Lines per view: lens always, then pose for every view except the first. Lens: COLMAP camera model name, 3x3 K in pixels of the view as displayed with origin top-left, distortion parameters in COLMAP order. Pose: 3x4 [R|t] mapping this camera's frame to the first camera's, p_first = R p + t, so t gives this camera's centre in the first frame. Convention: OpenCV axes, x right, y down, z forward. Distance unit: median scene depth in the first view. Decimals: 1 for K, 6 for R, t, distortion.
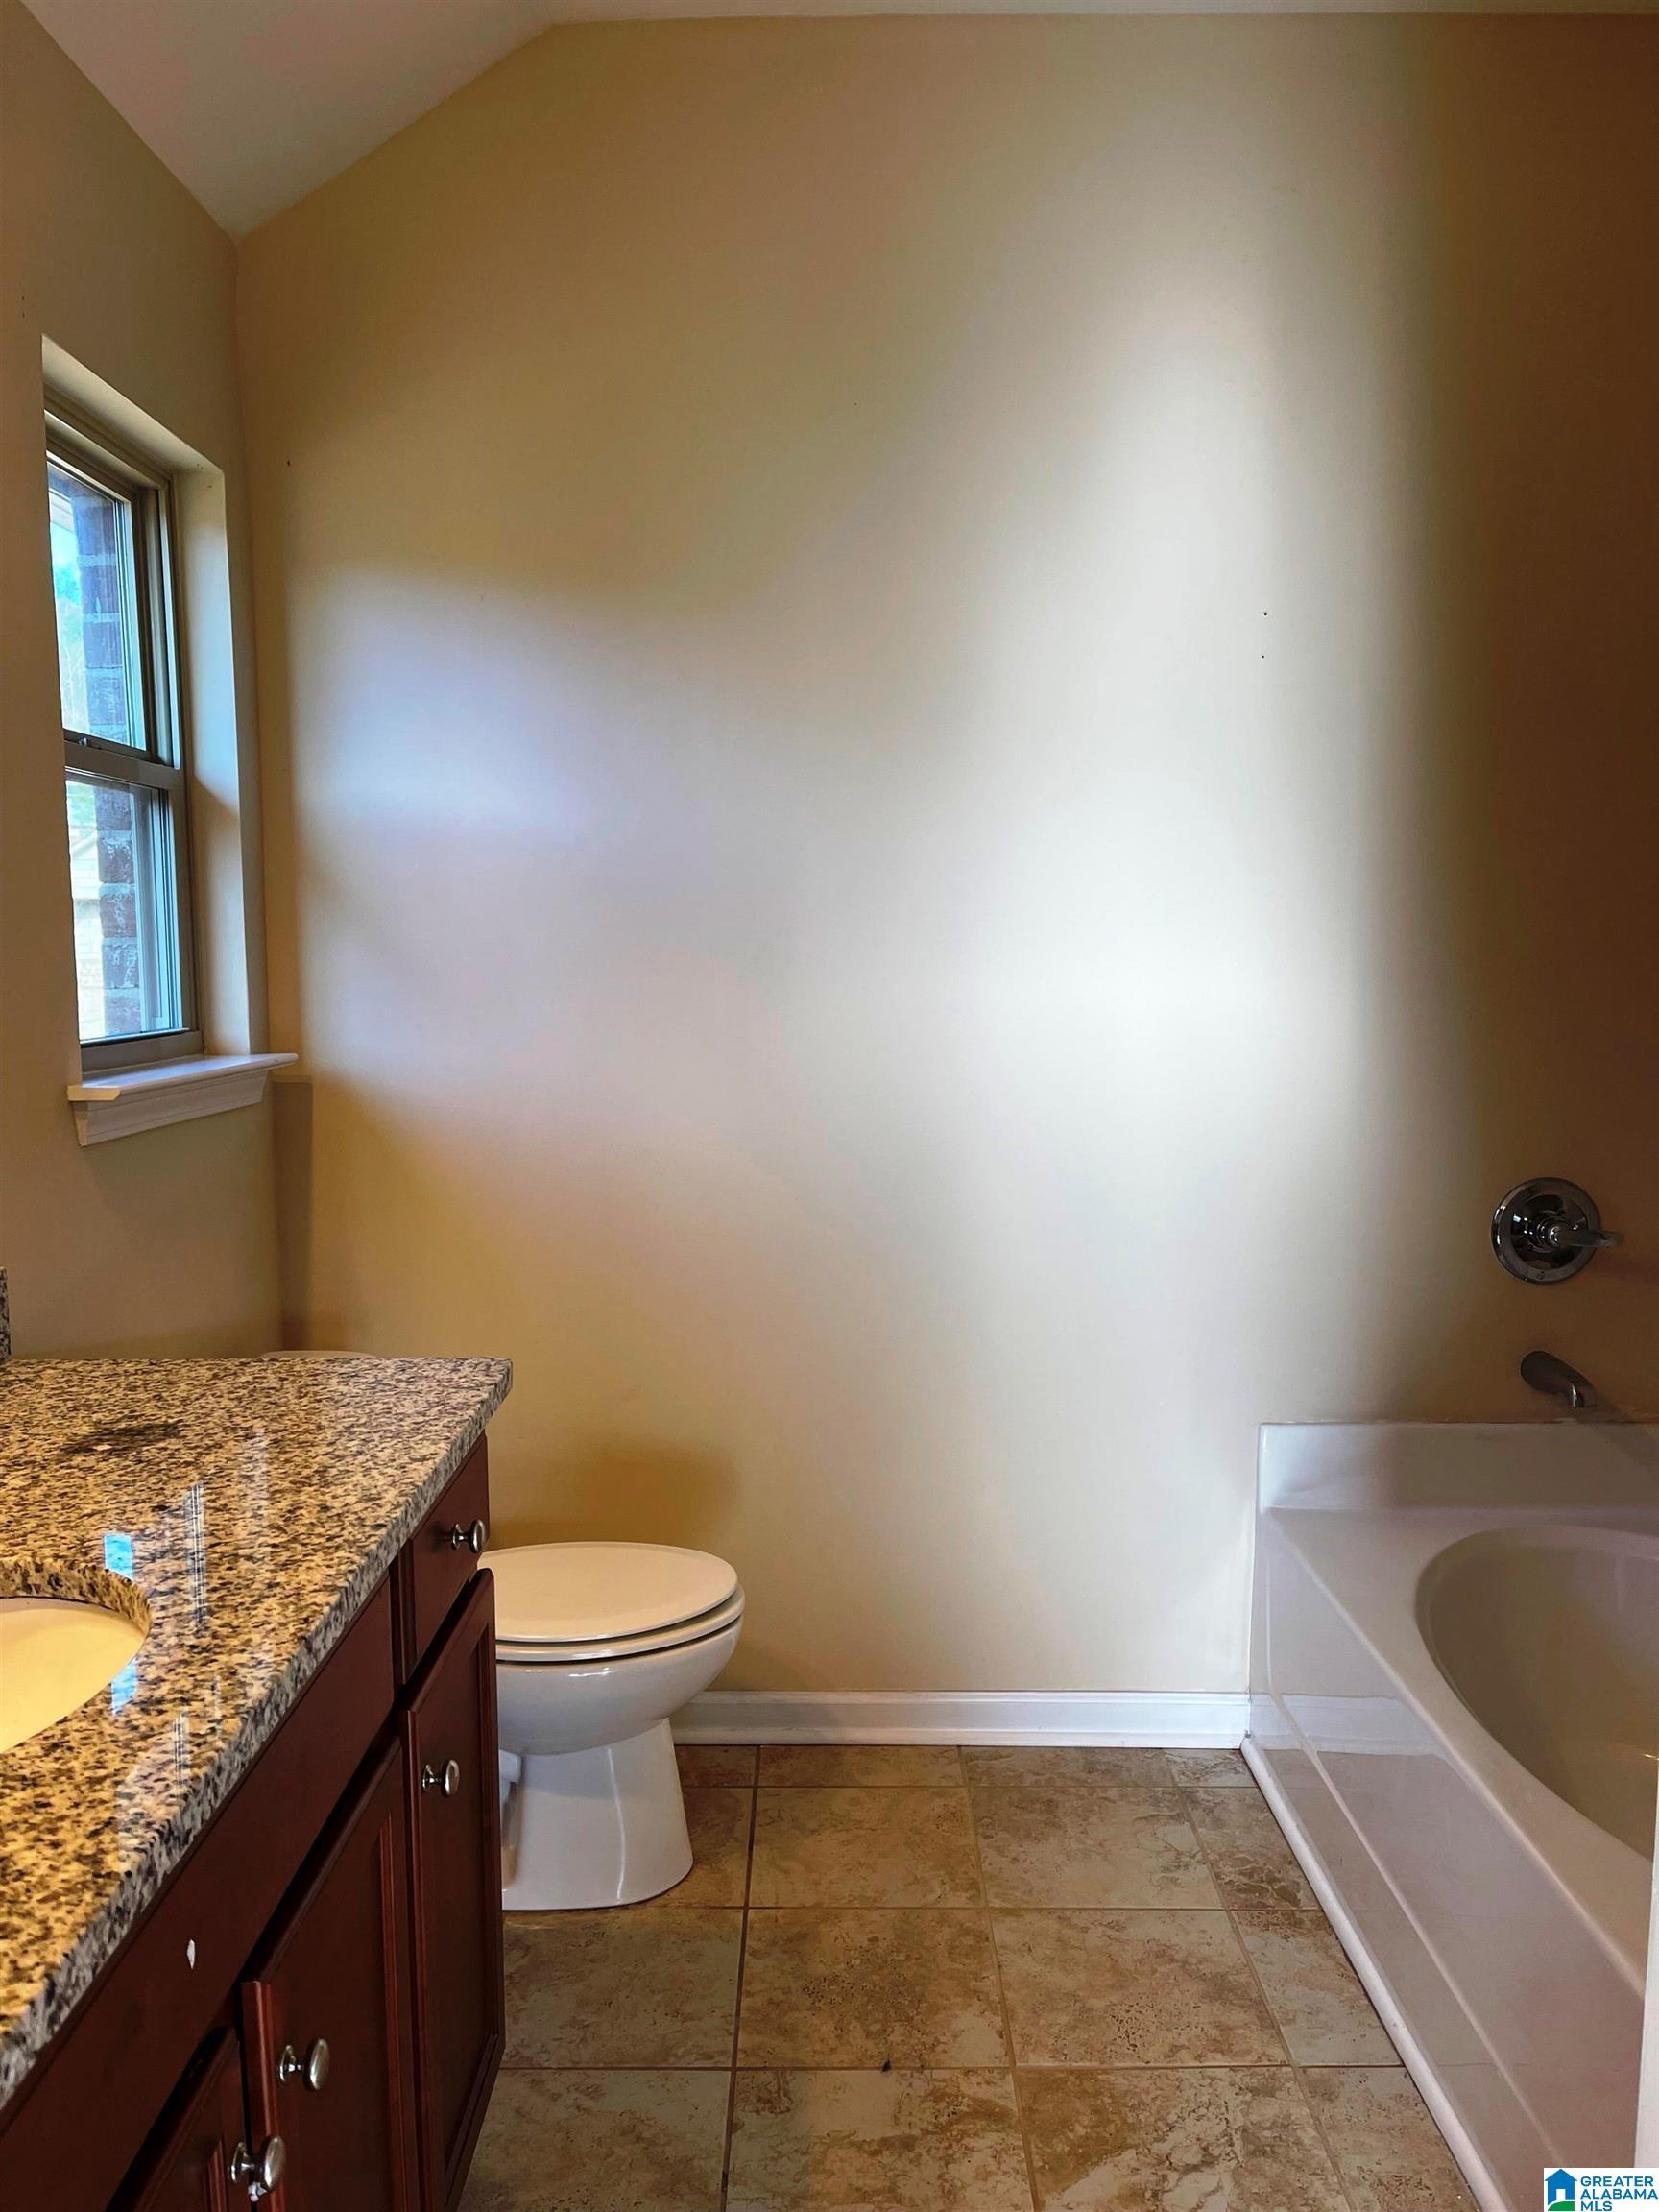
lens RADIAL K [[1687.4, 0, 824.3], [0, 1687.4, 1117.6], [0, 0, 1]] dist [0.032854, -0.026210]
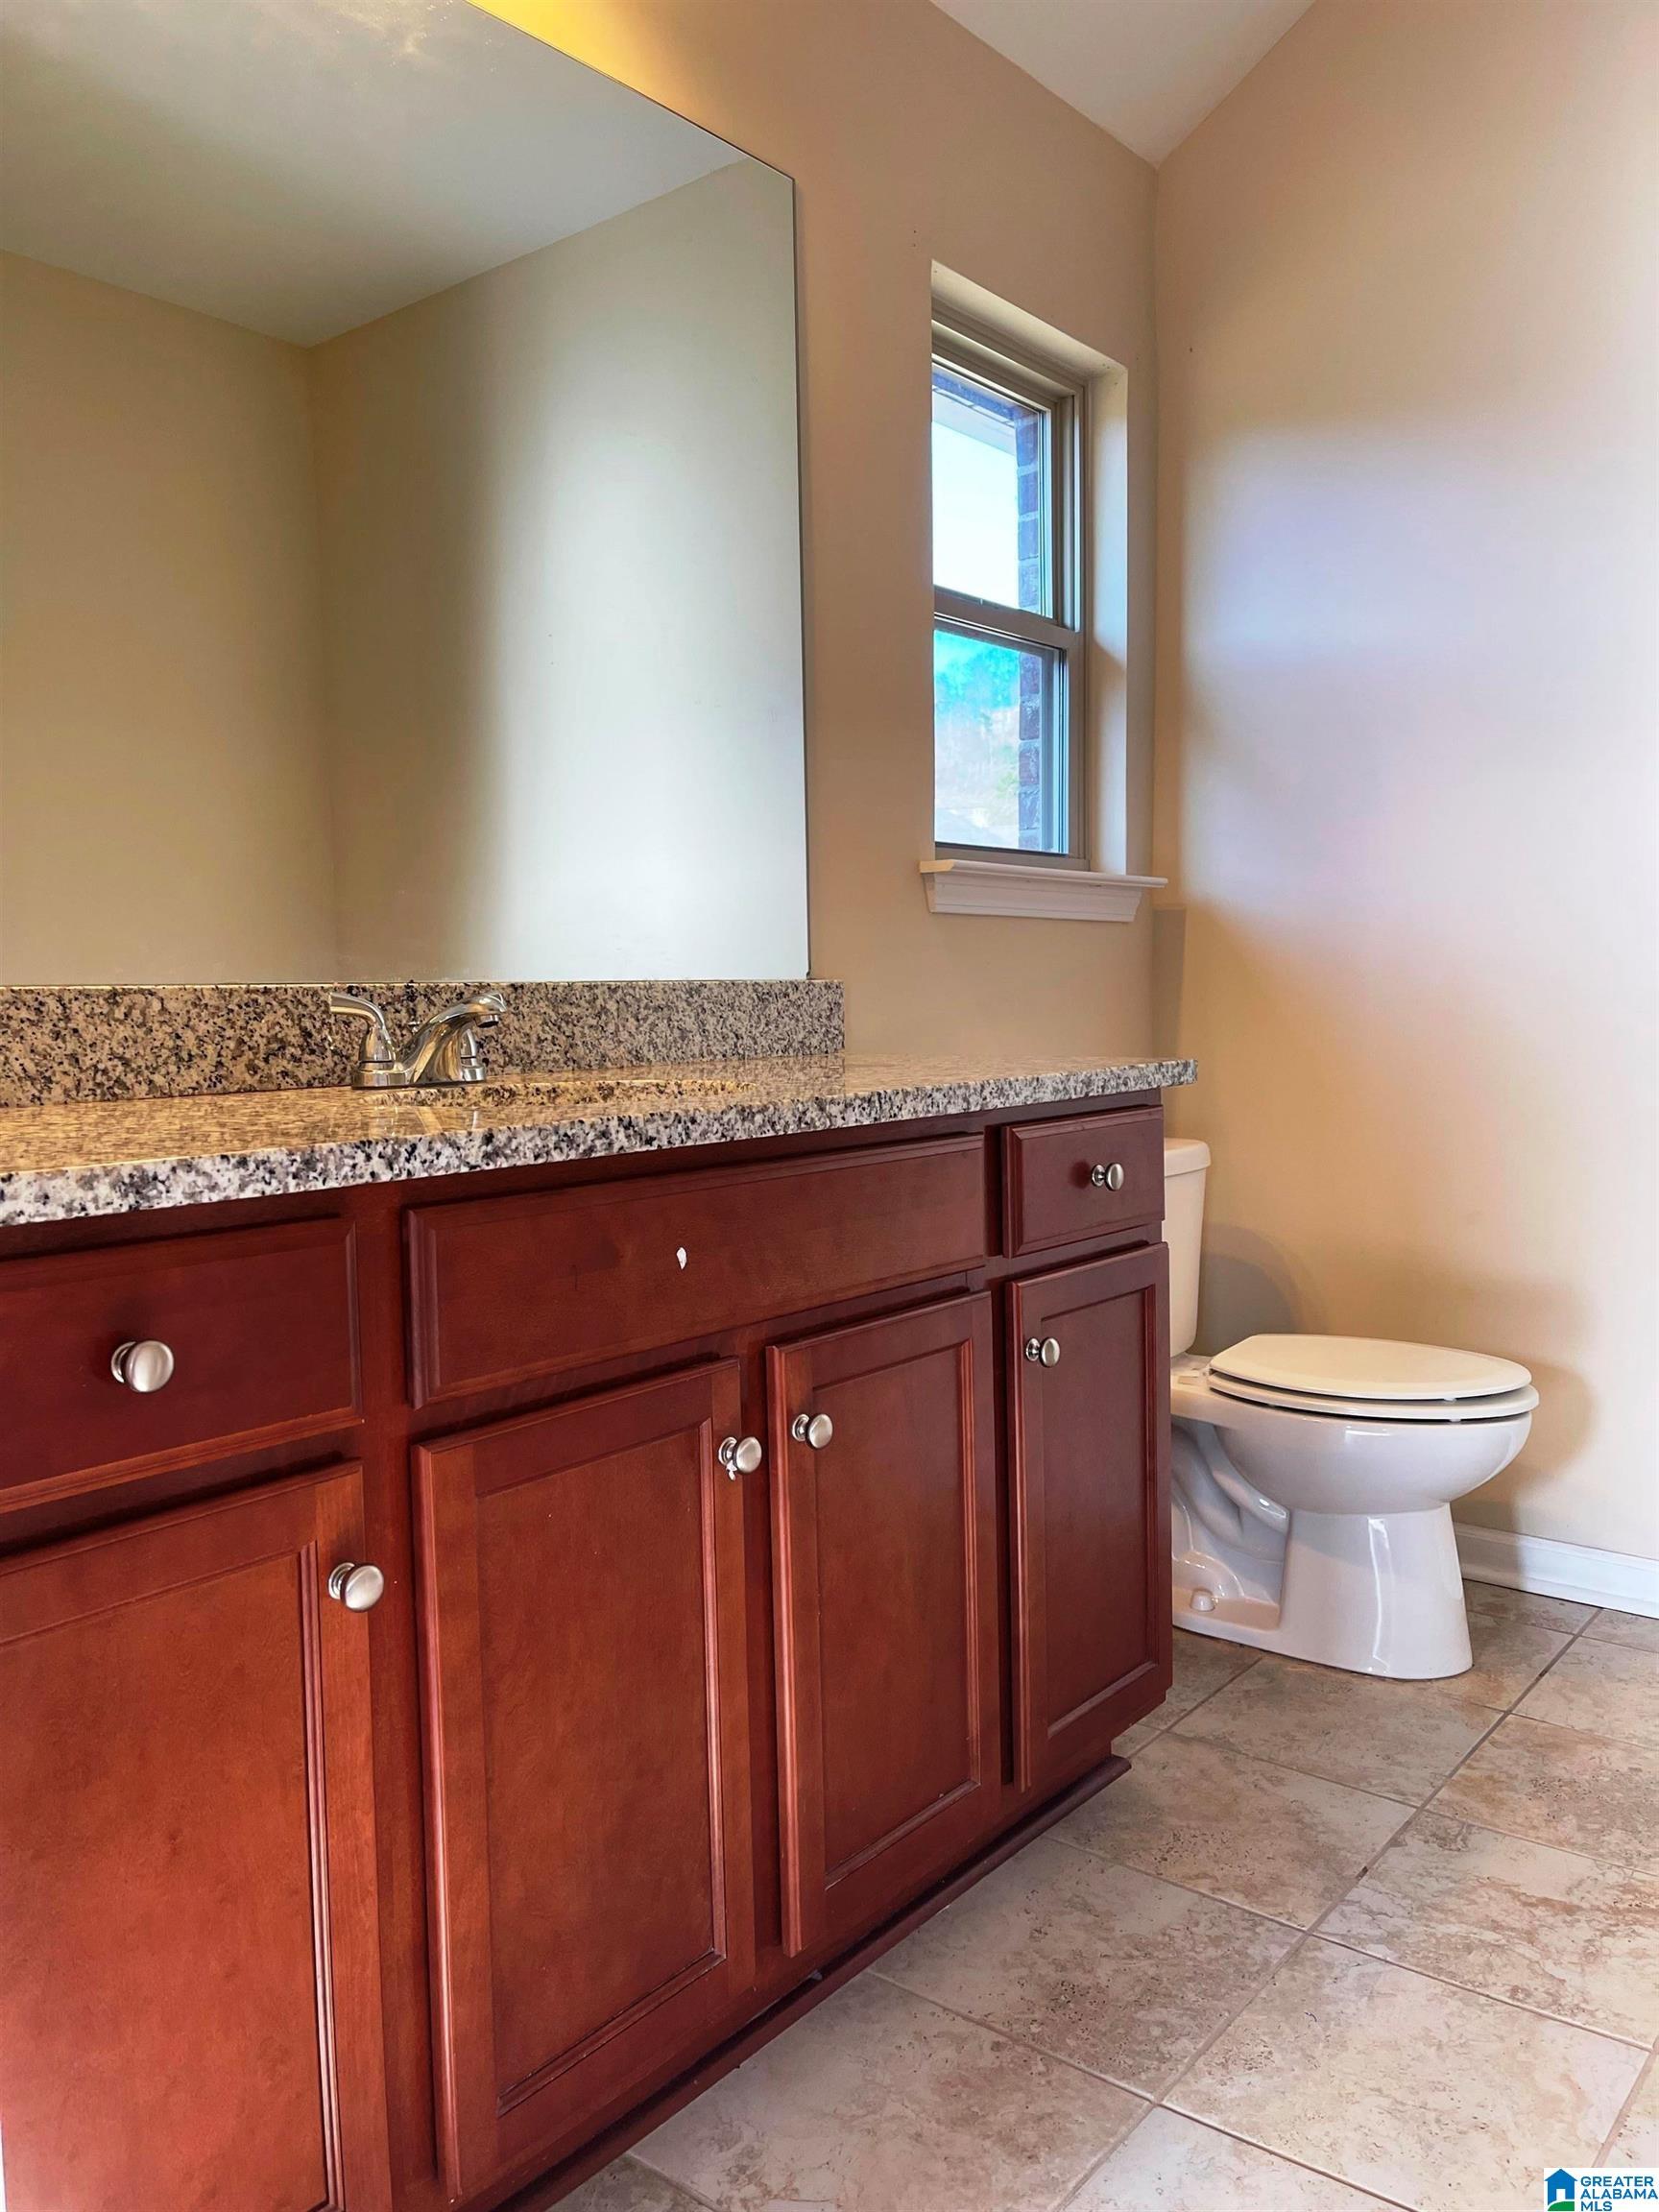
lens RADIAL K [[1687.4, 0, 817.4], [0, 1687.4, 1104.4], [0, 0, 1]] dist [0.032854, -0.026210]
pose [[0.781437, 0.035811, -0.622956, 0.282799], [-0.053074, 0.998548, -0.009175, 0.181946], [0.621723, 0.040232, 0.782203, -0.011879]]
